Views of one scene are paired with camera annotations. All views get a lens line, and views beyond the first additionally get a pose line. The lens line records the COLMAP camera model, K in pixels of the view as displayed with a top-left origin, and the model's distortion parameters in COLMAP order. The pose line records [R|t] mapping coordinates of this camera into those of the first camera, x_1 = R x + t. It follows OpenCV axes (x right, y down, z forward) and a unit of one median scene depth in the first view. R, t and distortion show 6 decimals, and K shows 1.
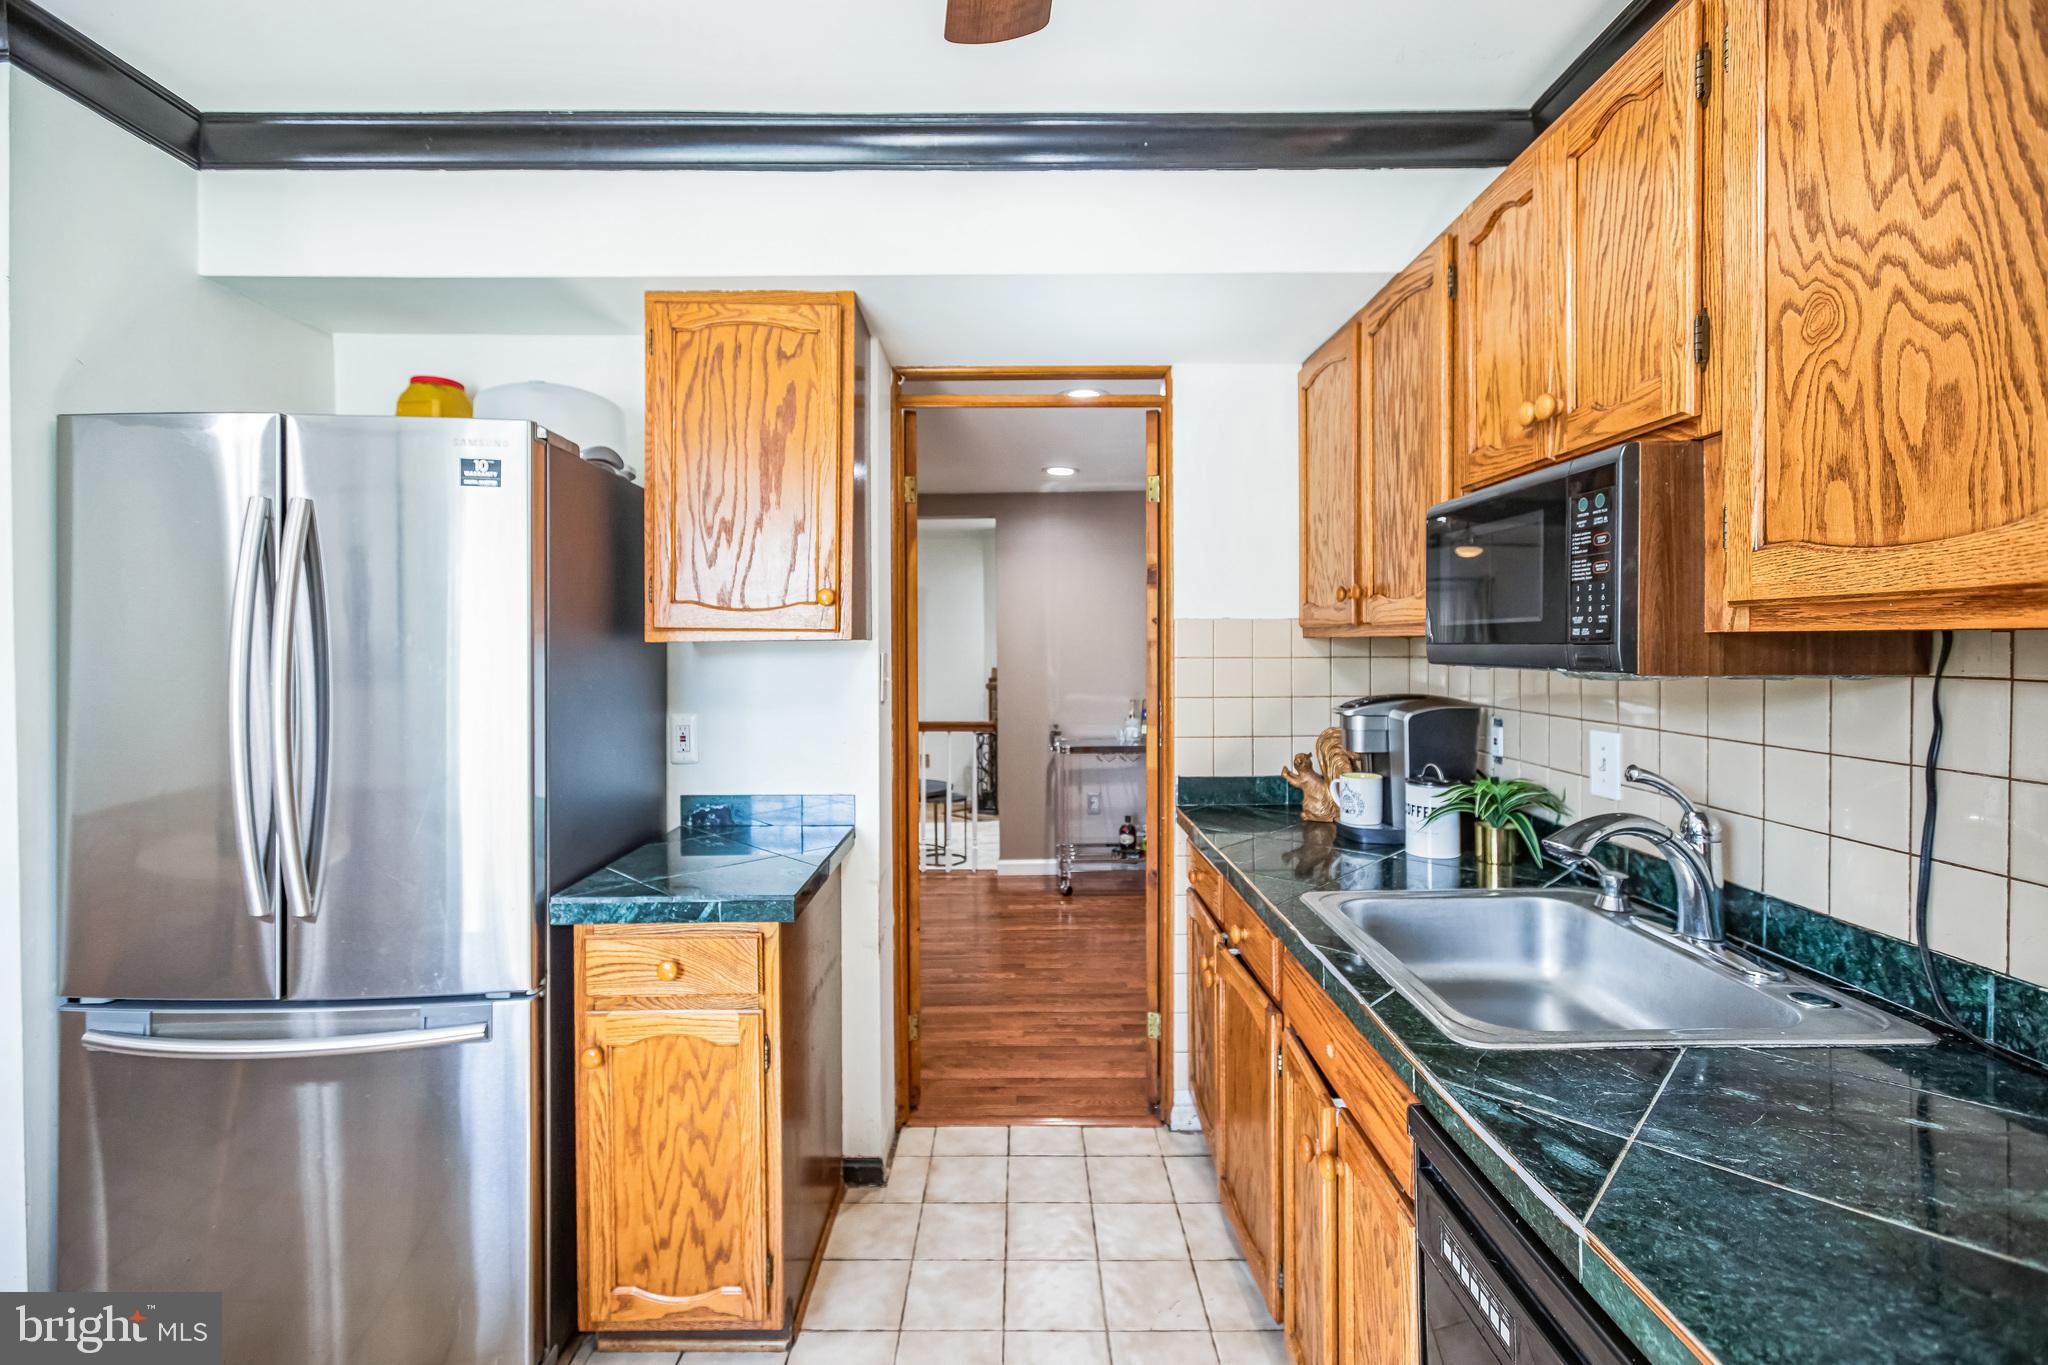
lens RADIAL K [[934.0, 0, 1014.1], [0, 934.0, 648.0], [0, 0, 1]] dist [0.000959, 0.000940]
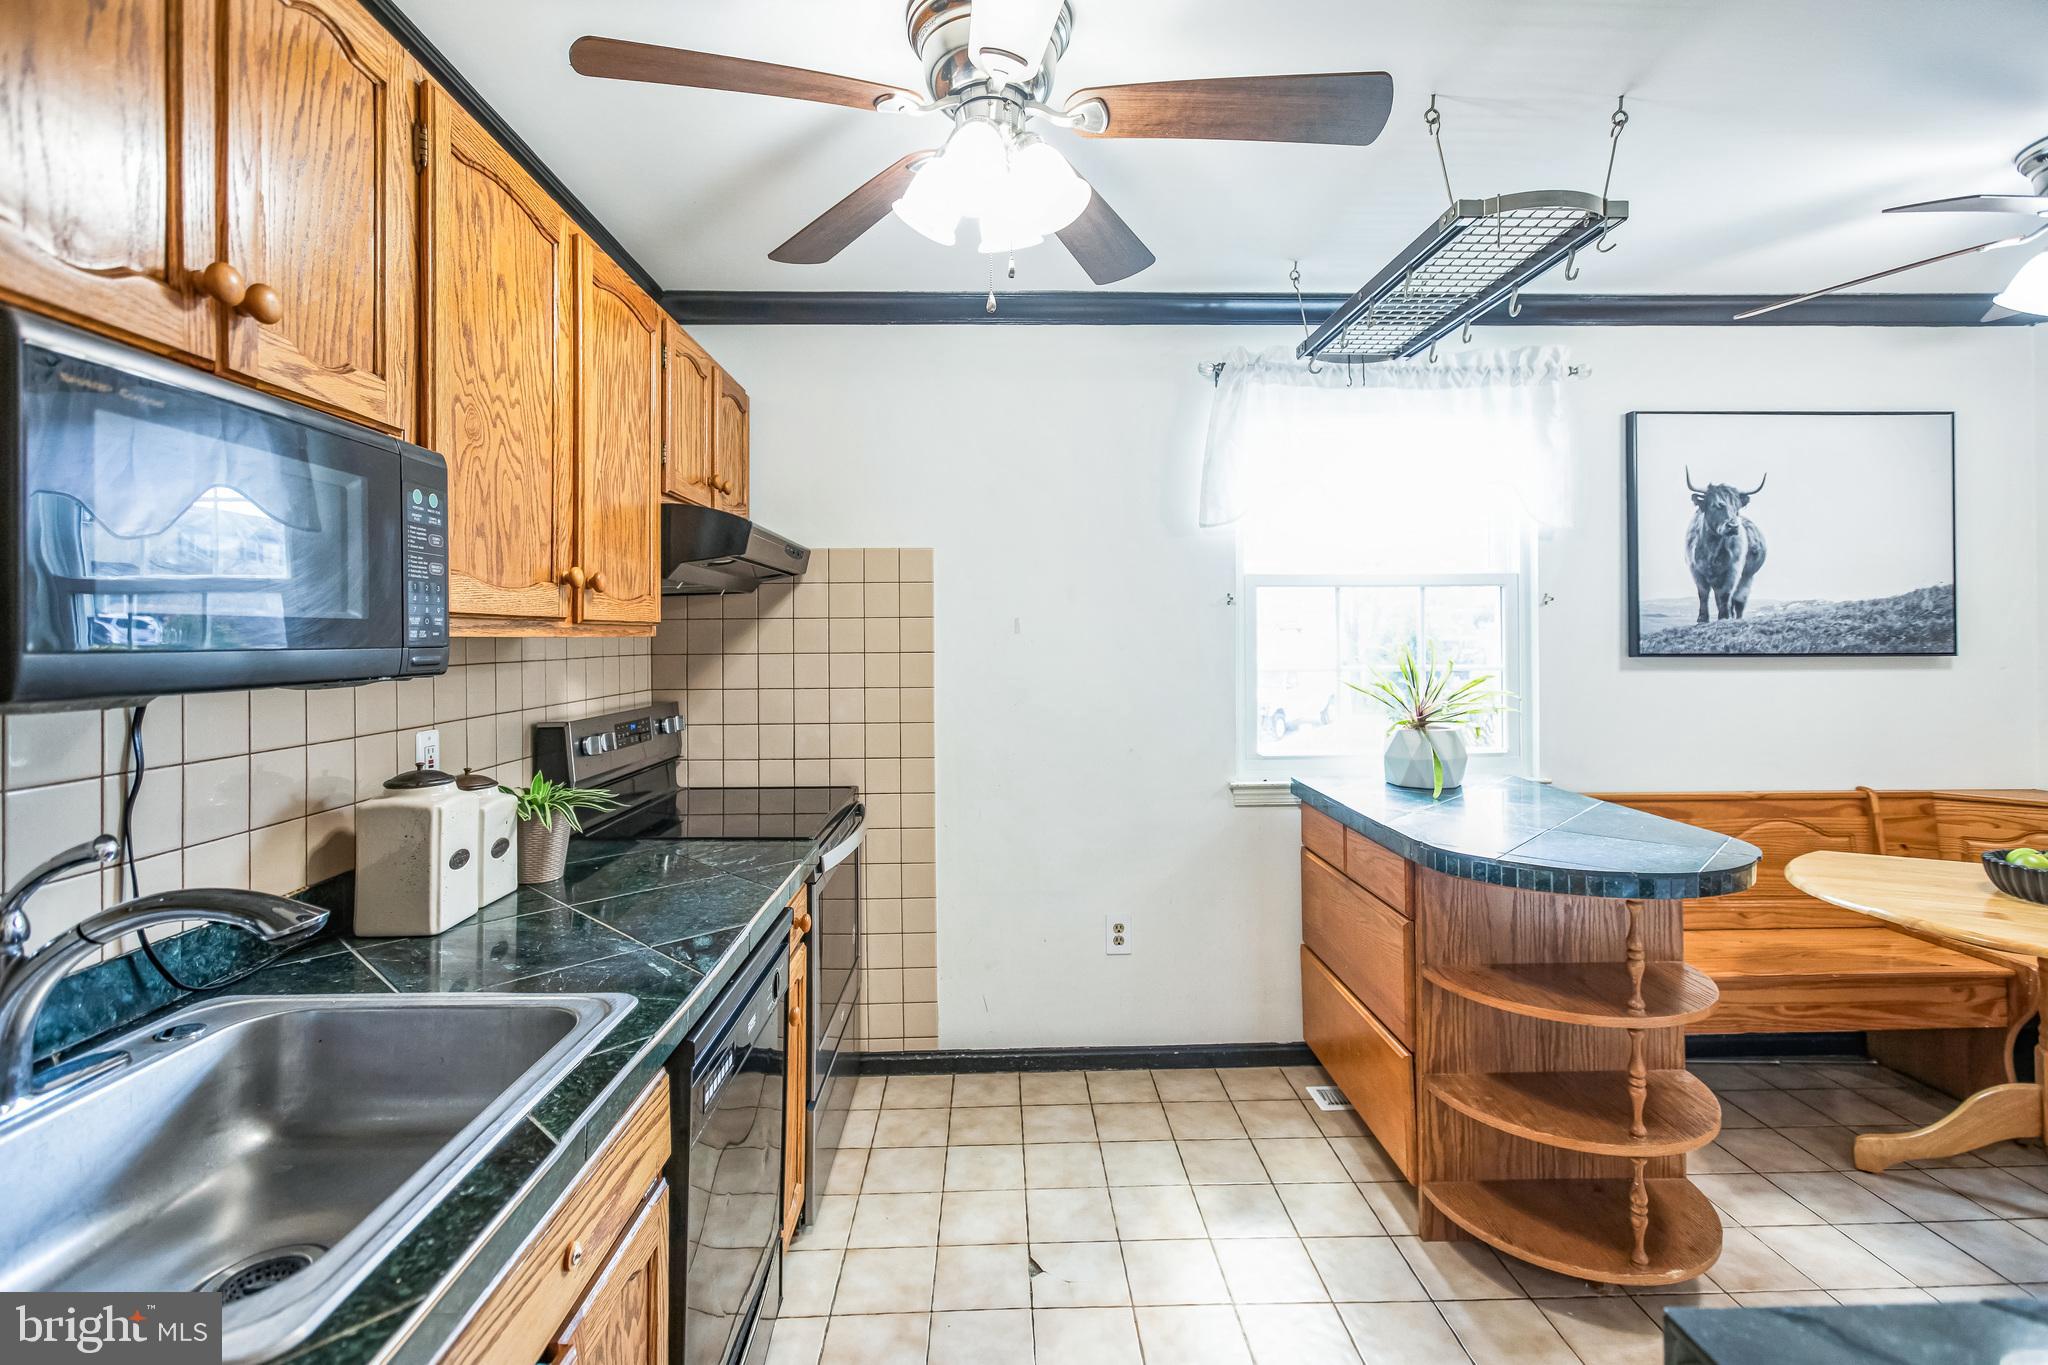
lens RADIAL K [[930.4, 0, 1012.1], [0, 930.4, 636.1], [0, 0, 1]] dist [0.002894, 0.001349]
pose [[-0.999613, 0.010596, -0.025712, 0.025550], [0.010584, 0.999944, 0.000598, -0.005474], [0.025717, 0.000326, -0.999669, 1.118520]]
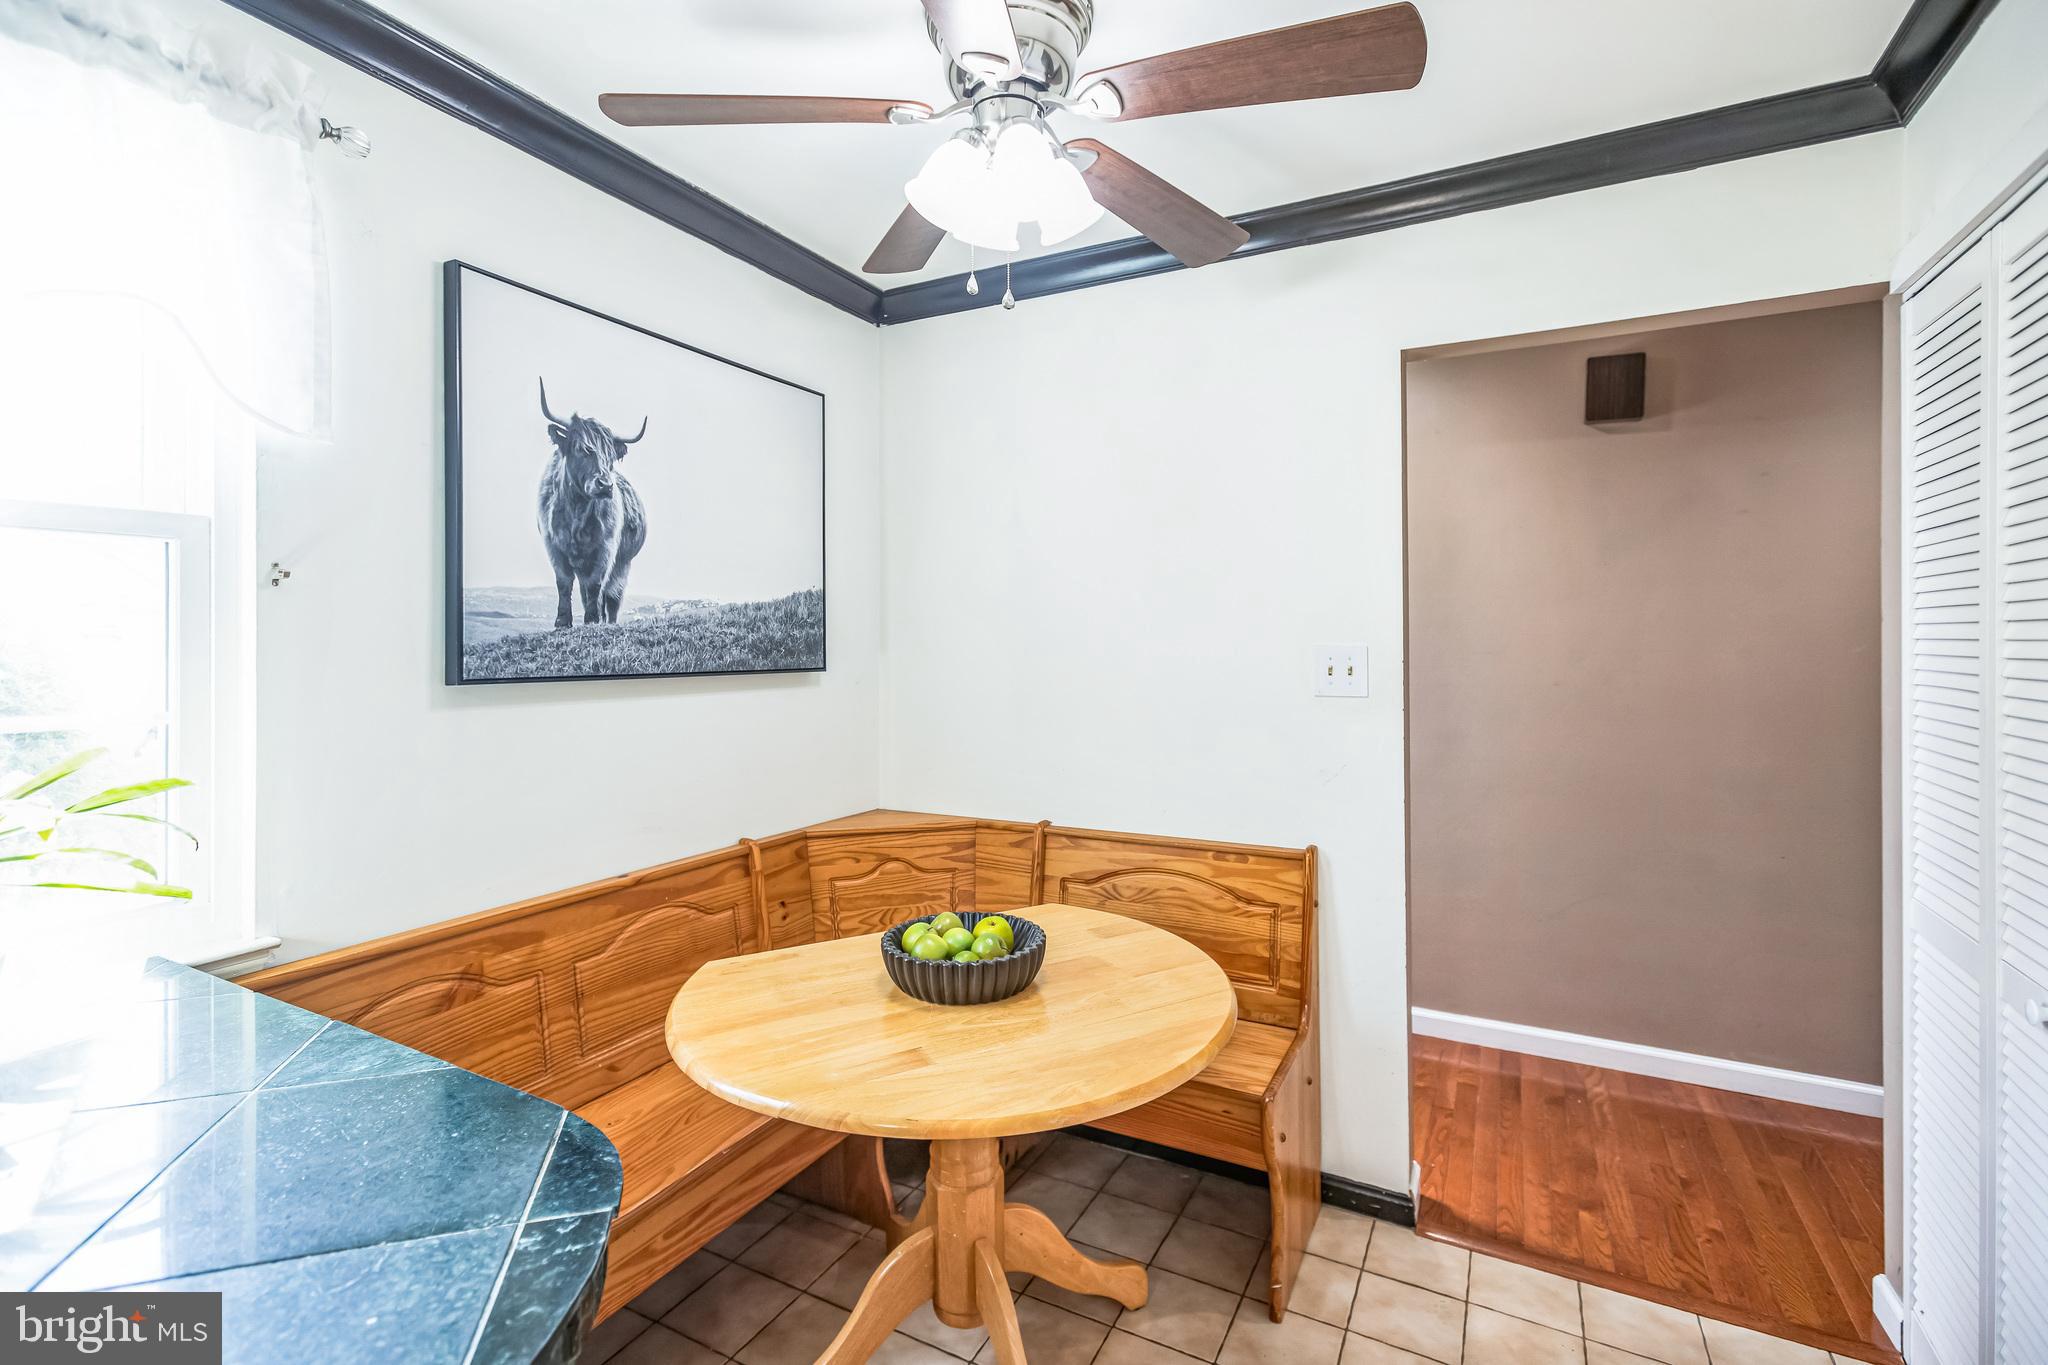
lens RADIAL K [[930.4, 0, 1012.1], [0, 930.4, 636.1], [0, 0, 1]] dist [0.002894, 0.001349]
pose [[-0.473369, -0.000607, -0.880864, -0.477108], [0.002153, 0.999996, -0.001846, -0.003253], [0.880861, -0.002770, -0.473366, 0.533731]]
